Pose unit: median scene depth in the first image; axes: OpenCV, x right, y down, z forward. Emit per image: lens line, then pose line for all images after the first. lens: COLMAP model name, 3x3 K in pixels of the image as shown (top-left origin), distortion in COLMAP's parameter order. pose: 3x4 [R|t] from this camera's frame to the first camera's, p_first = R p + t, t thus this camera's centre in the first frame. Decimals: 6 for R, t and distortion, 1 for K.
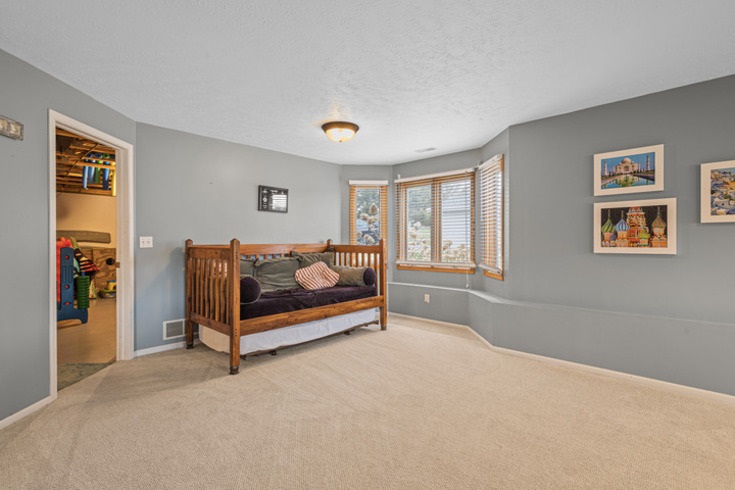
lens RADIAL K [[348.5, 0, 369.3], [0, 348.5, 242.1], [0, 0, 1]] dist [-0.001937, 0.005244]
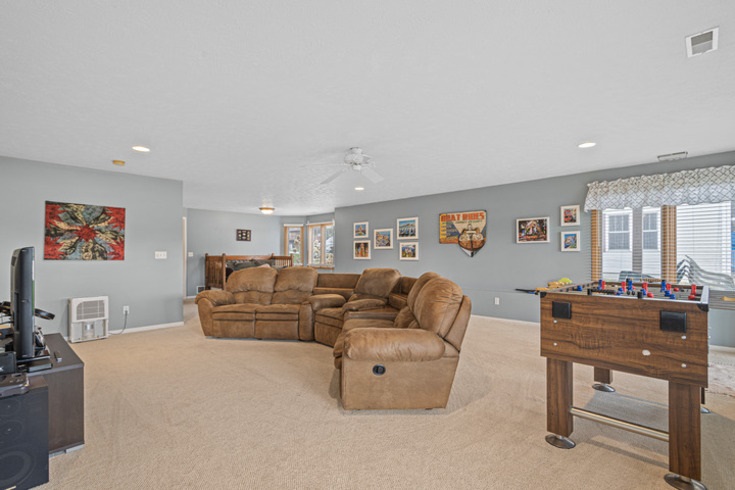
lens RADIAL K [[348.5, 0, 365.6], [0, 348.5, 250.8], [0, 0, 1]] dist [-0.001937, 0.005244]
pose [[0.999646, 0.002715, -0.026484, 0.779179], [-0.003004, 0.999936, -0.010894, -0.003239], [0.026452, 0.010969, 0.999590, -1.667402]]
